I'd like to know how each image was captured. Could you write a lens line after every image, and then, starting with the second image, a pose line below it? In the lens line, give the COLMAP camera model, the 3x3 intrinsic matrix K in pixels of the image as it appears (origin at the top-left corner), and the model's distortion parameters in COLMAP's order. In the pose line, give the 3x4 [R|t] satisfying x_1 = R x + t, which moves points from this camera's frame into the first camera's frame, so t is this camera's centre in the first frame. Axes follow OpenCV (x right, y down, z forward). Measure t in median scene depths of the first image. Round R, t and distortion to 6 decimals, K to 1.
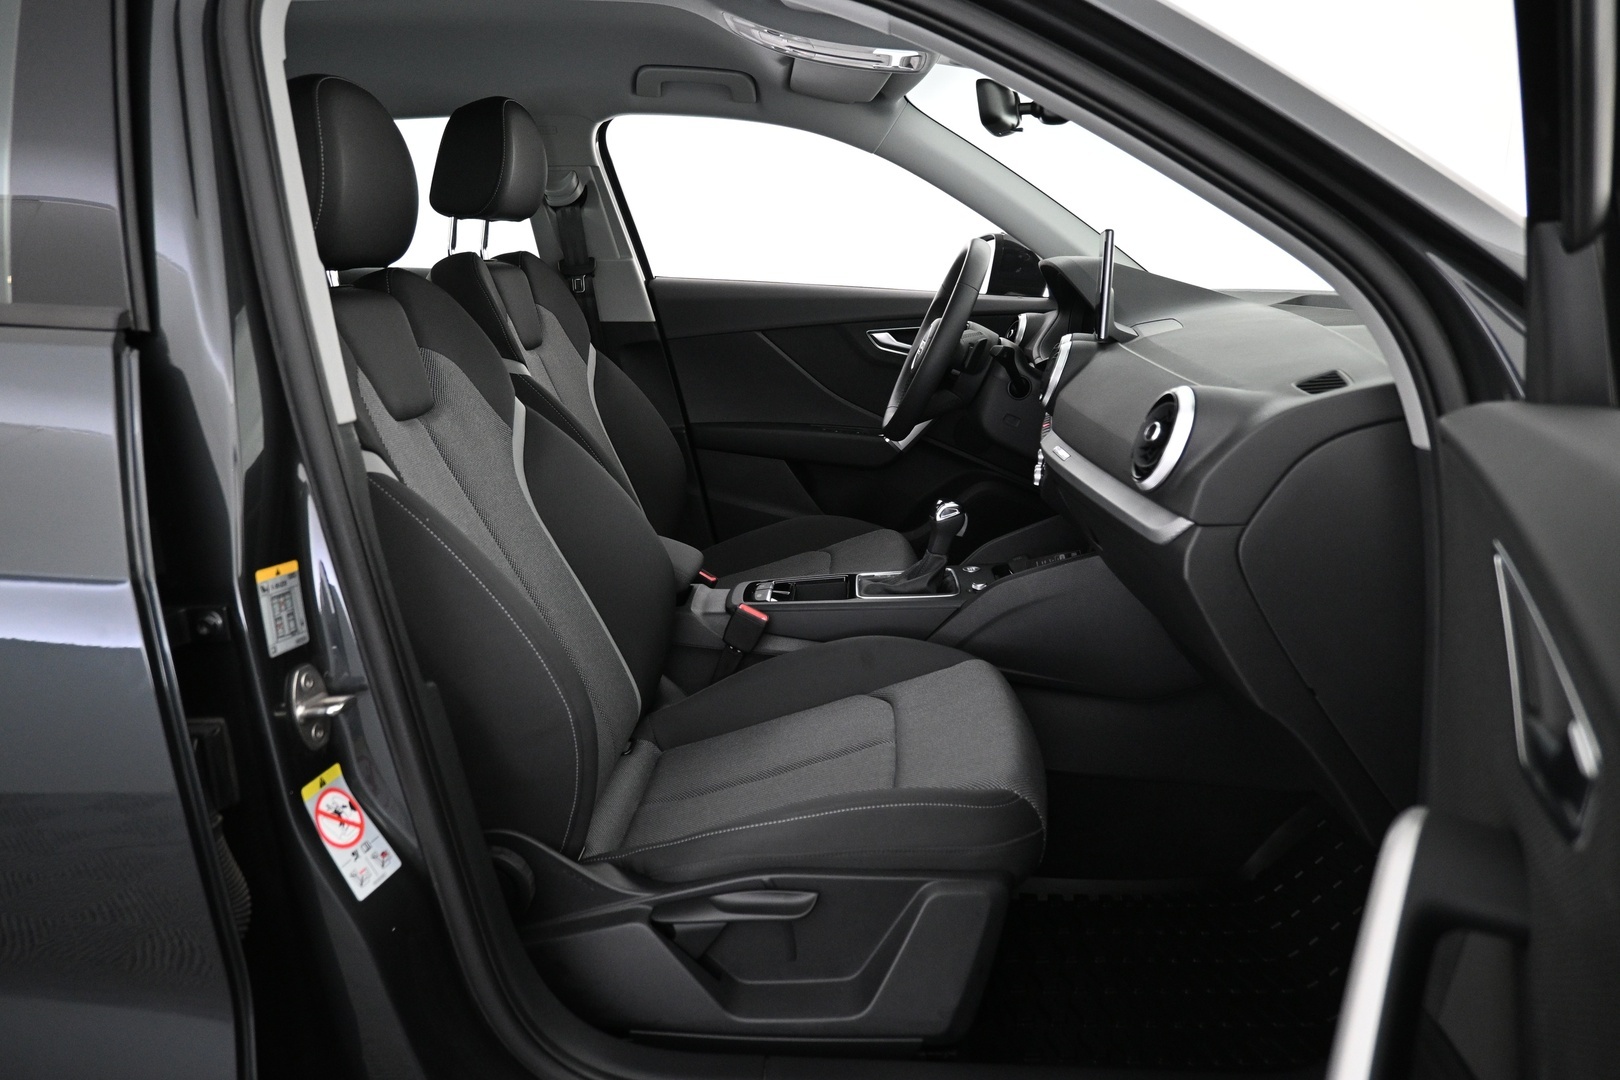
lens RADIAL K [[1118.0, 0, 810.1], [0, 1118.0, 509.1], [0, 0, 1]] dist [-0.002124, 0.000081]
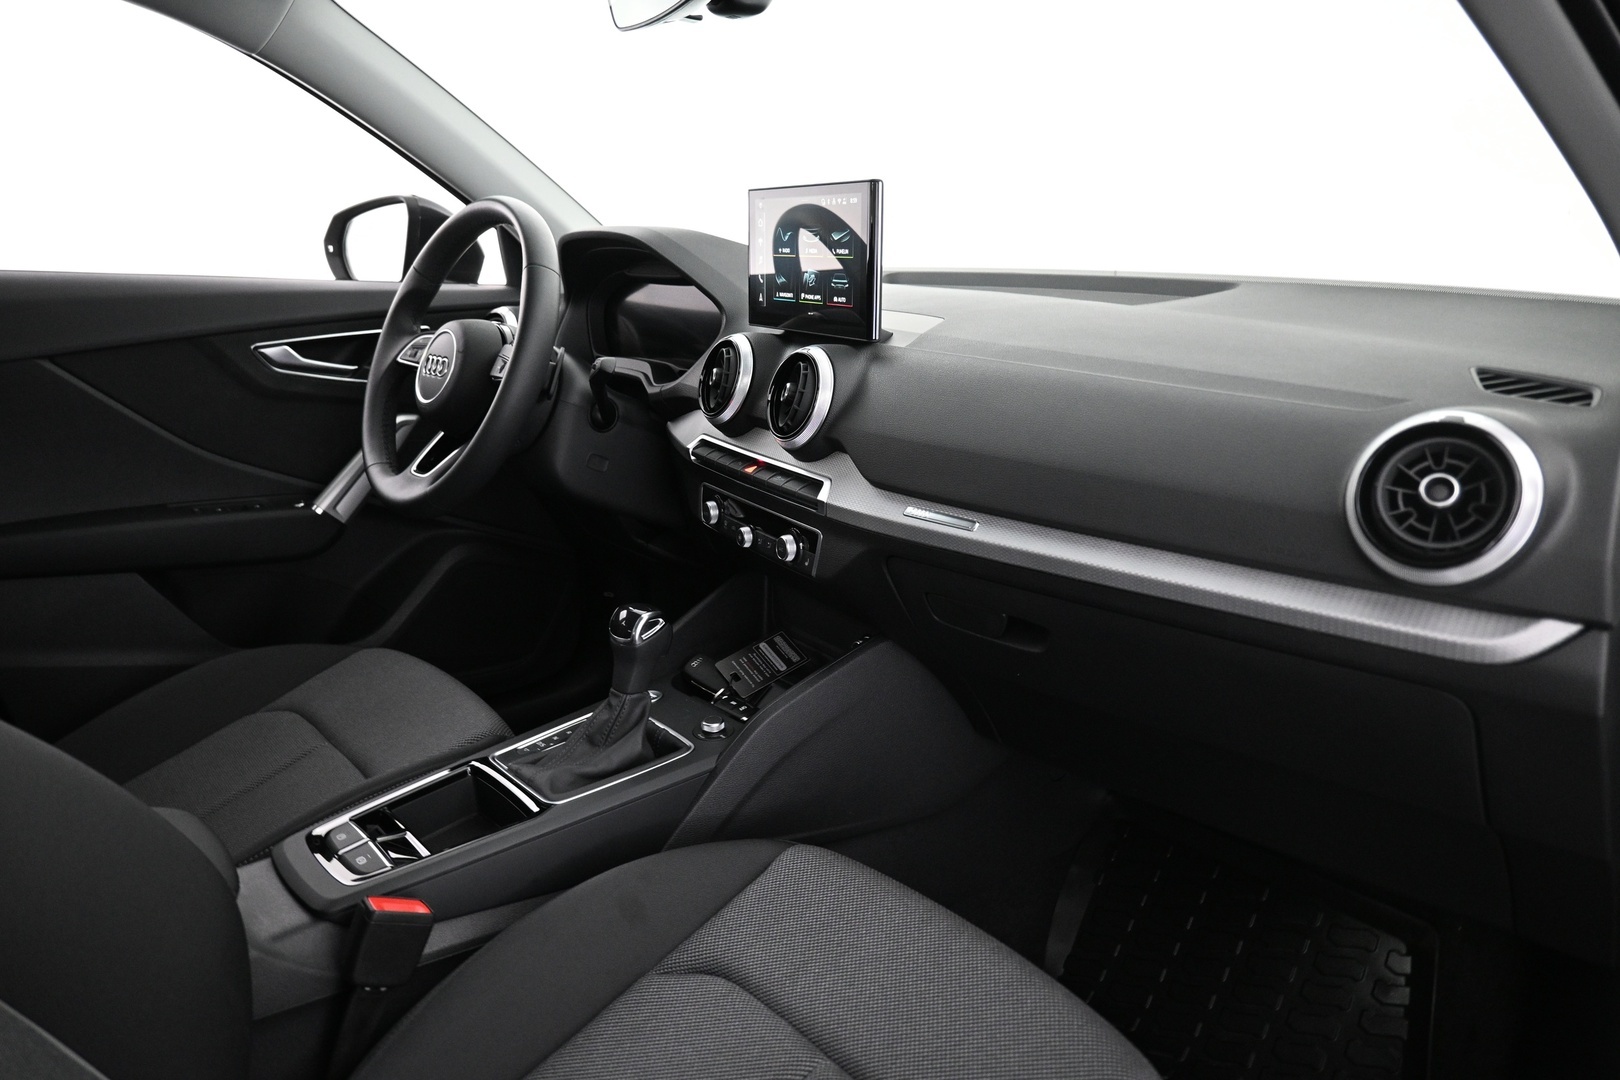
lens RADIAL K [[1118.0, 0, 810.1], [0, 1118.0, 509.1], [0, 0, 1]] dist [-0.002124, 0.000081]
pose [[0.727509, -0.165194, 0.665914, -0.155038], [0.154114, 0.985125, 0.076012, -0.067896], [-0.668565, 0.047327, 0.742146, 0.326433]]
